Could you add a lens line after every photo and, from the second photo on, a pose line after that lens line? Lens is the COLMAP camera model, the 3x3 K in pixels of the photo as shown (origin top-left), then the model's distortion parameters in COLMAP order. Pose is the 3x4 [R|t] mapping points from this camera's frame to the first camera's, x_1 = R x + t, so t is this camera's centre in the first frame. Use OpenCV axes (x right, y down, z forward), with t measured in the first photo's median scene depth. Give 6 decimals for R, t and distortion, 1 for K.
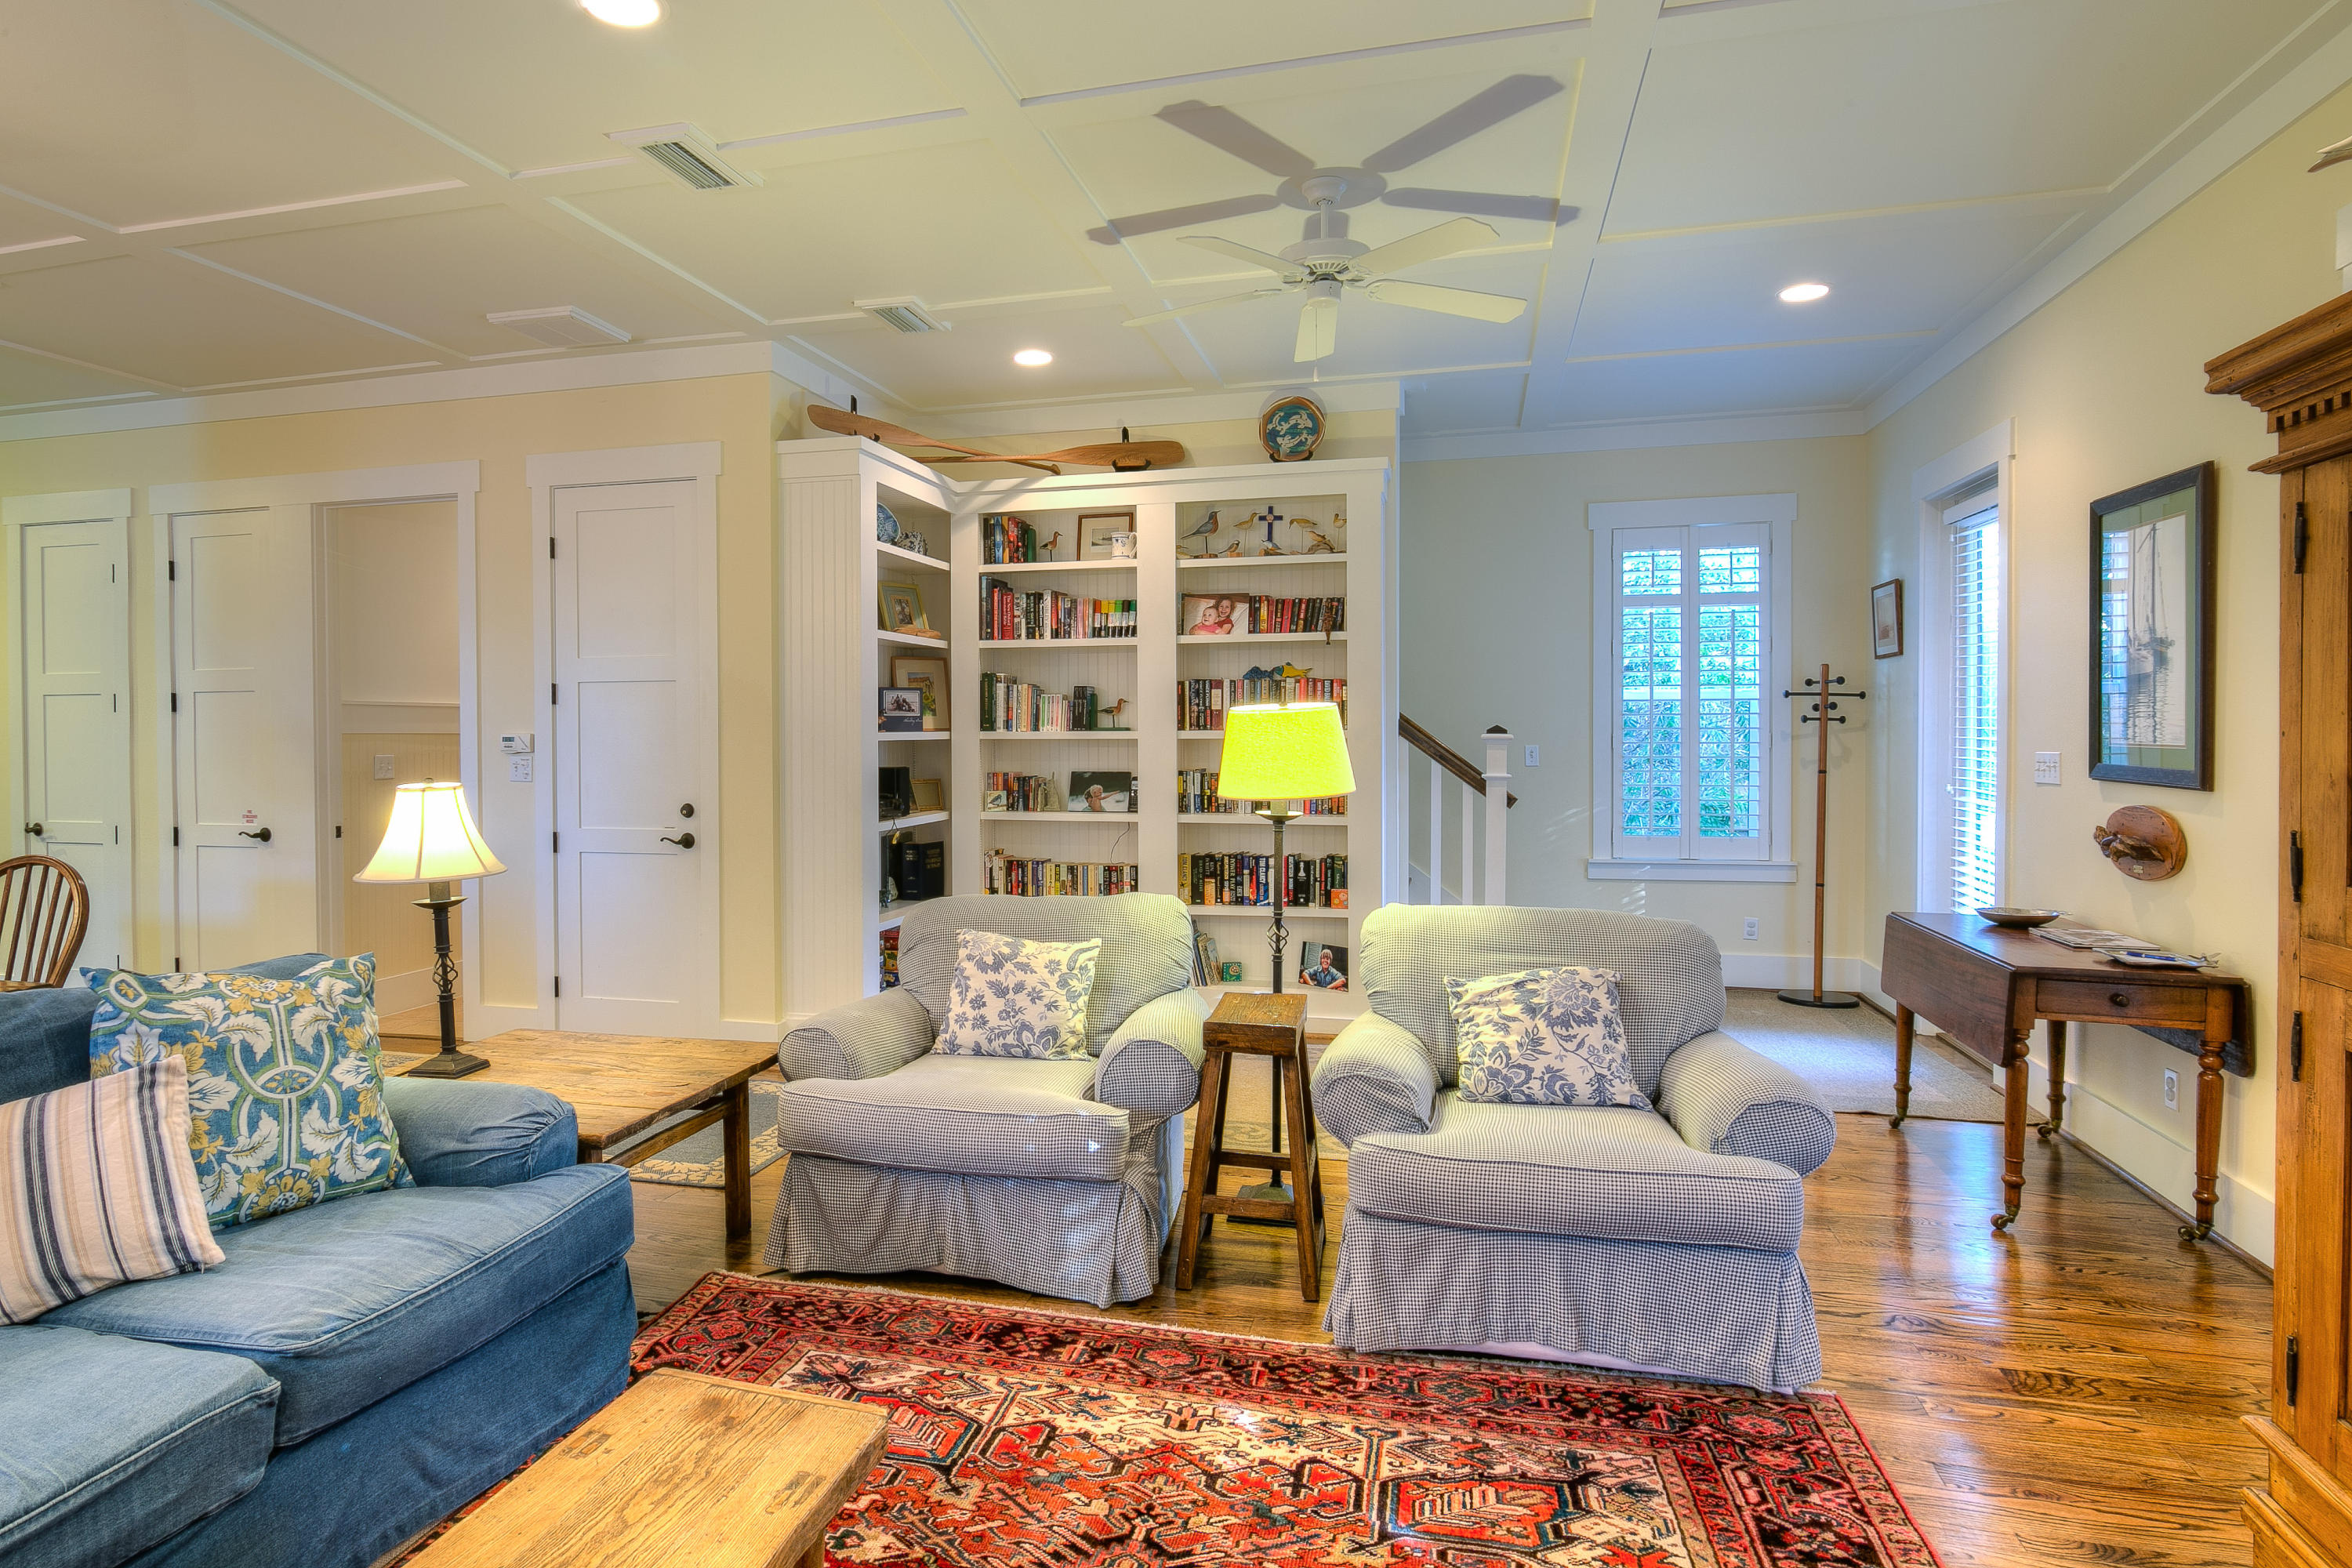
lens RADIAL K [[1311.6, 0, 1116.7], [0, 1311.6, 752.0], [0, 0, 1]] dist [-0.012912, -0.001513]
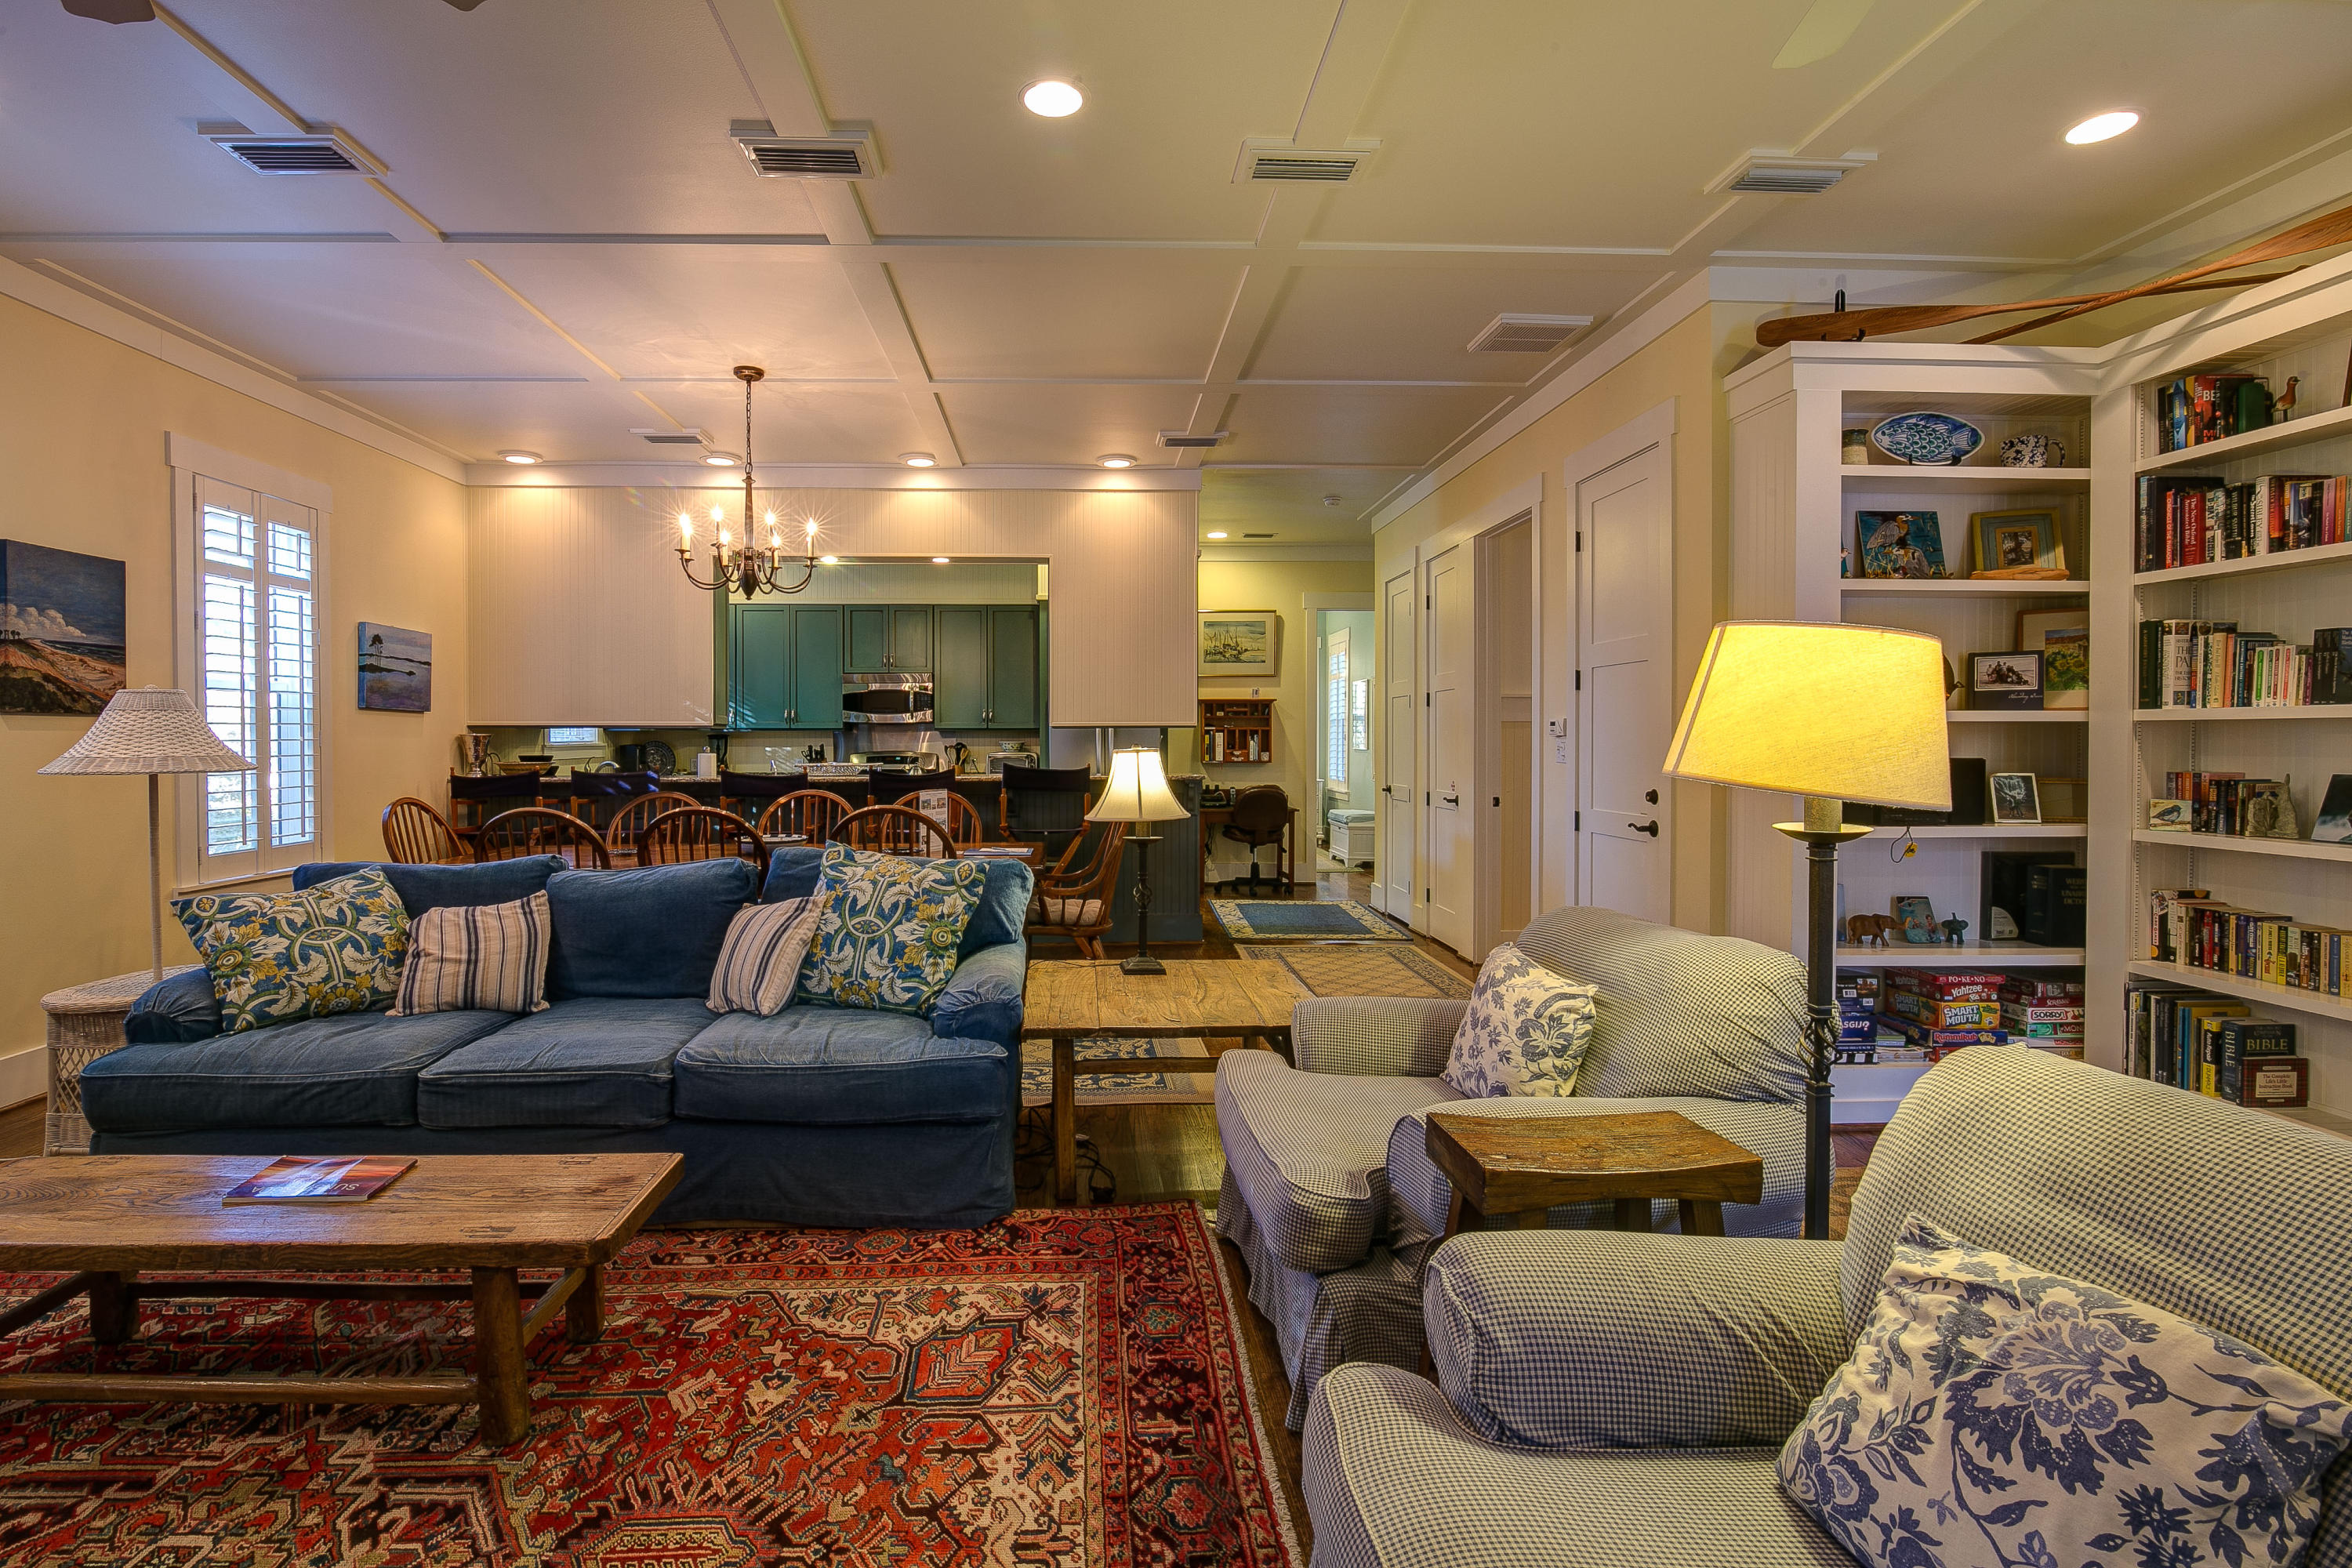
lens RADIAL K [[1117.6, 0, 1114.7], [0, 1117.6, 755.0], [0, 0, 1]] dist [-0.021417, 0.000551]
pose [[0.294092, 0.017896, -0.955610, 0.496687], [-0.016008, 0.999777, 0.013797, 0.014813], [0.955643, 0.011240, 0.294313, 0.598074]]
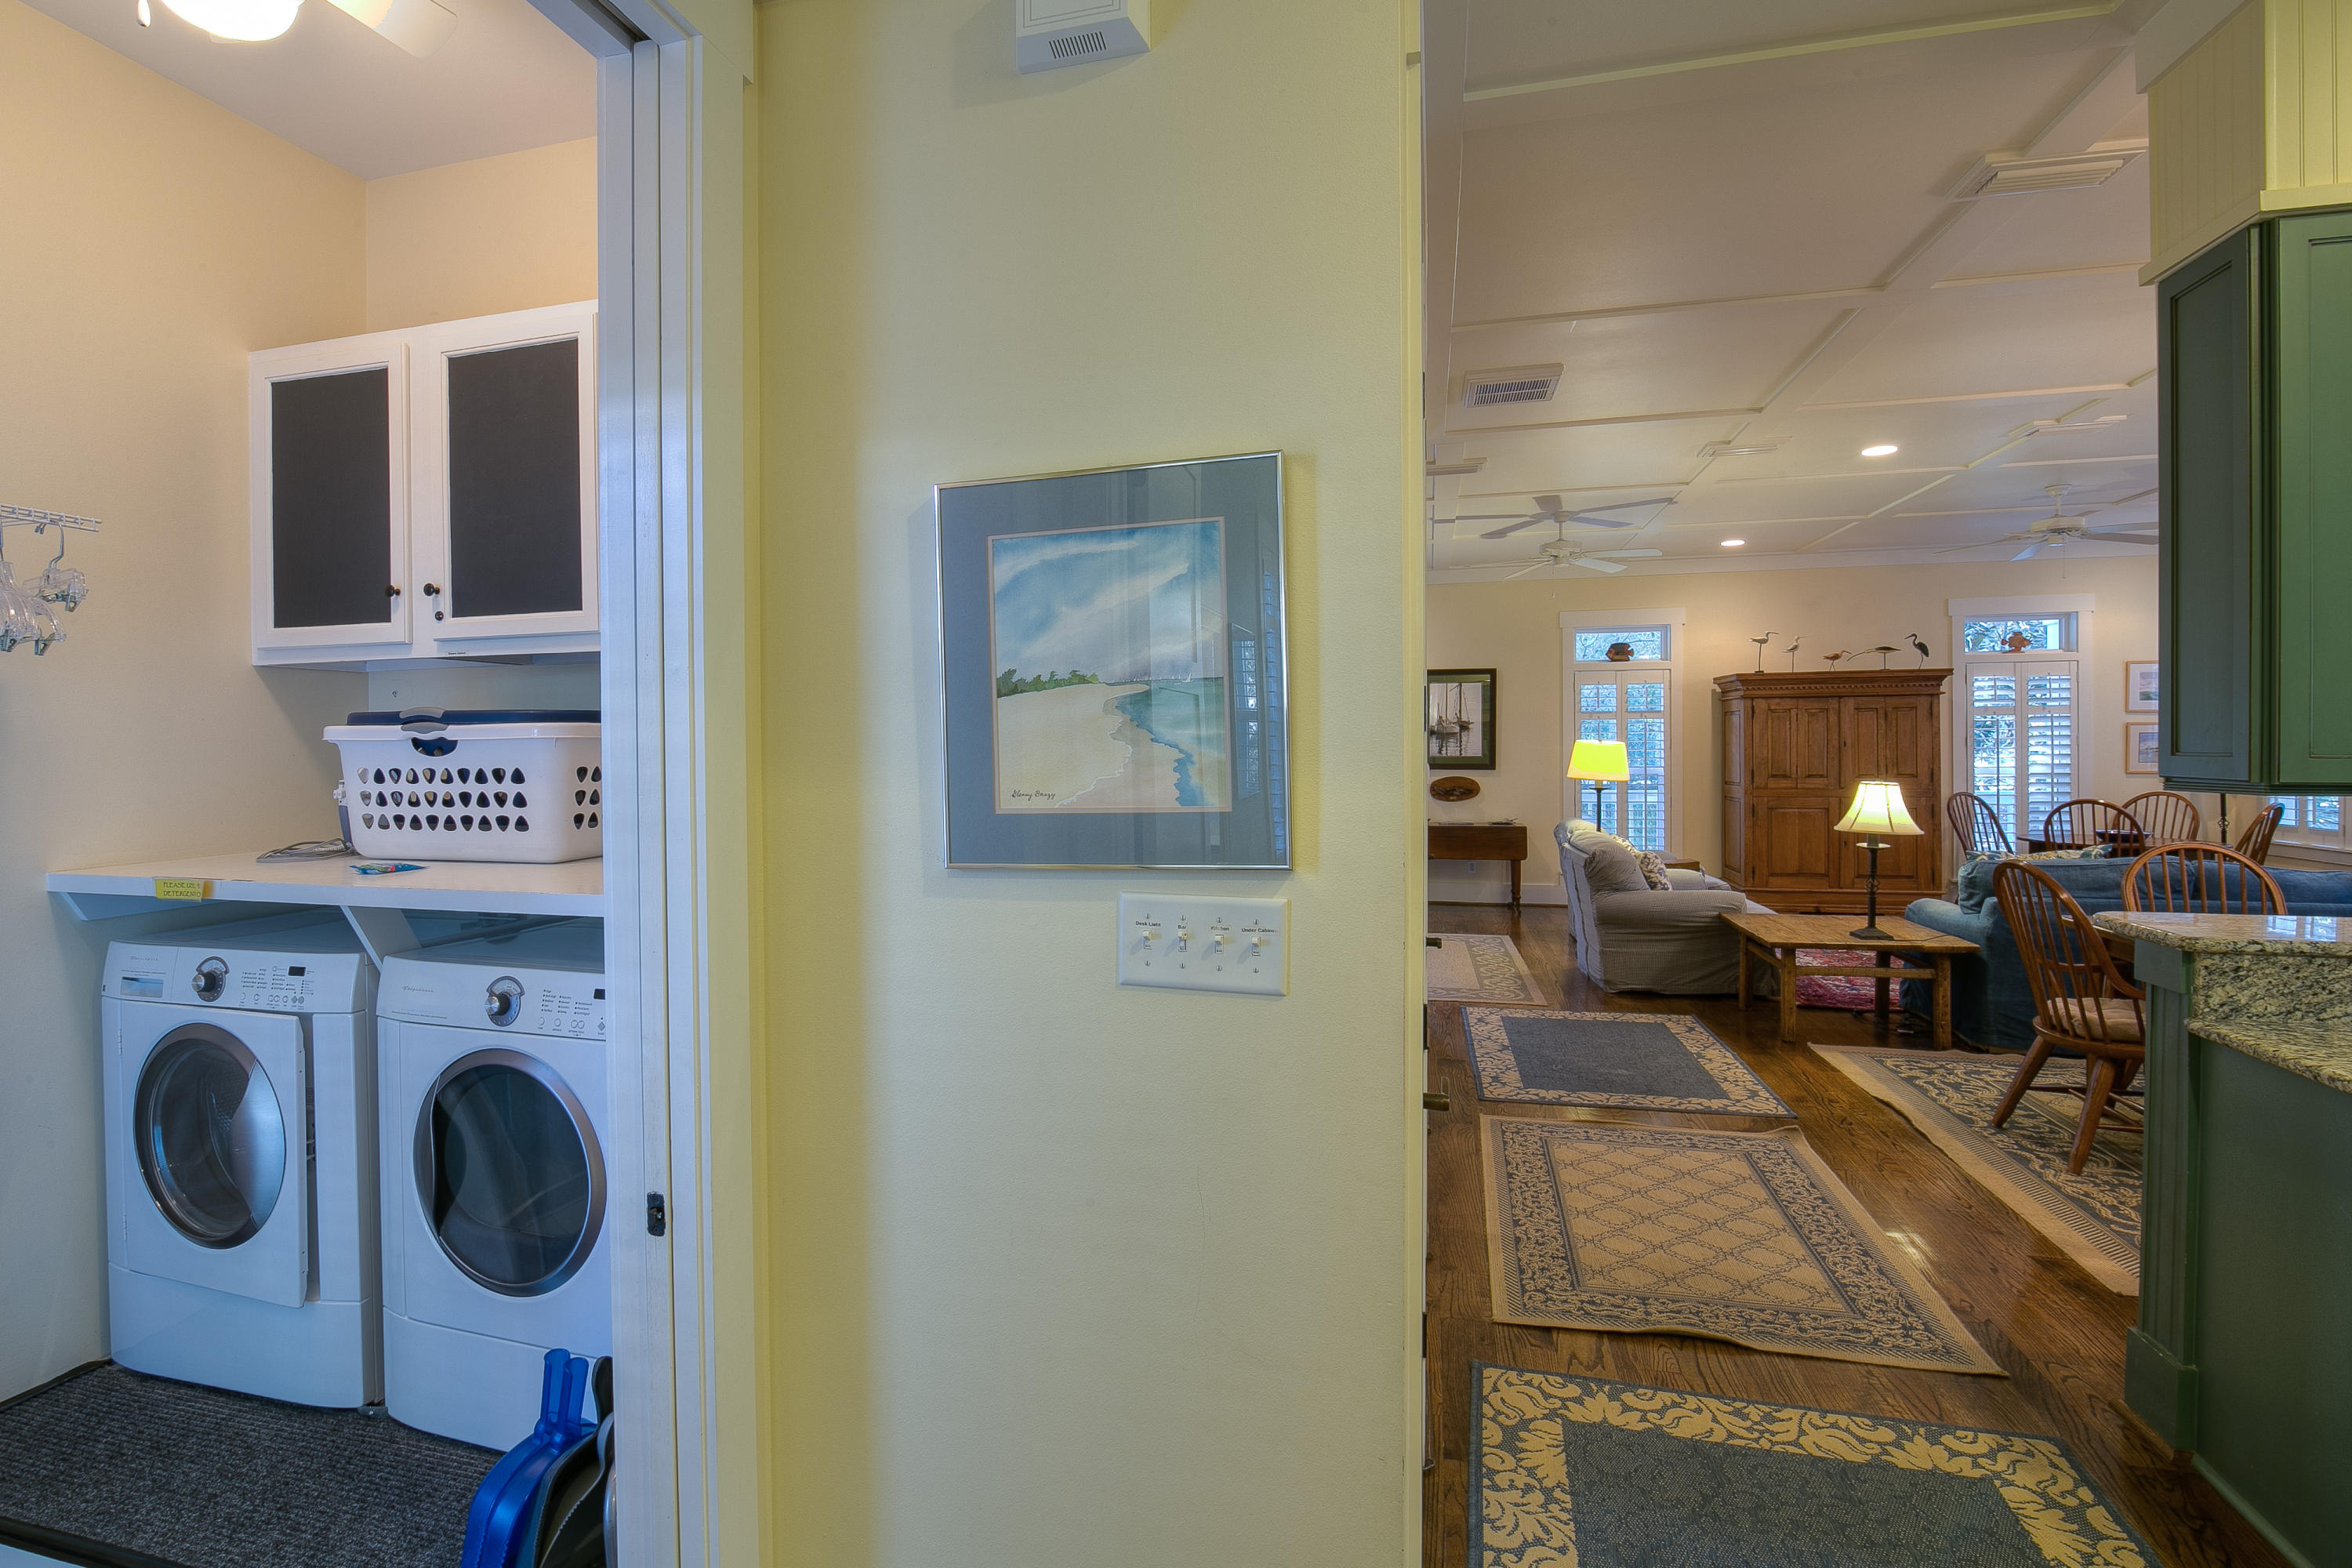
lens RADIAL K [[1117.6, 0, 1114.7], [0, 1117.6, 755.0], [0, 0, 1]] dist [-0.021417, 0.000551]
pose [[0.012004, -0.006145, 0.999909, -1.900631], [0.024330, 0.999687, 0.005852, -0.044108], [-0.999632, 0.024258, 0.012150, 1.879329]]
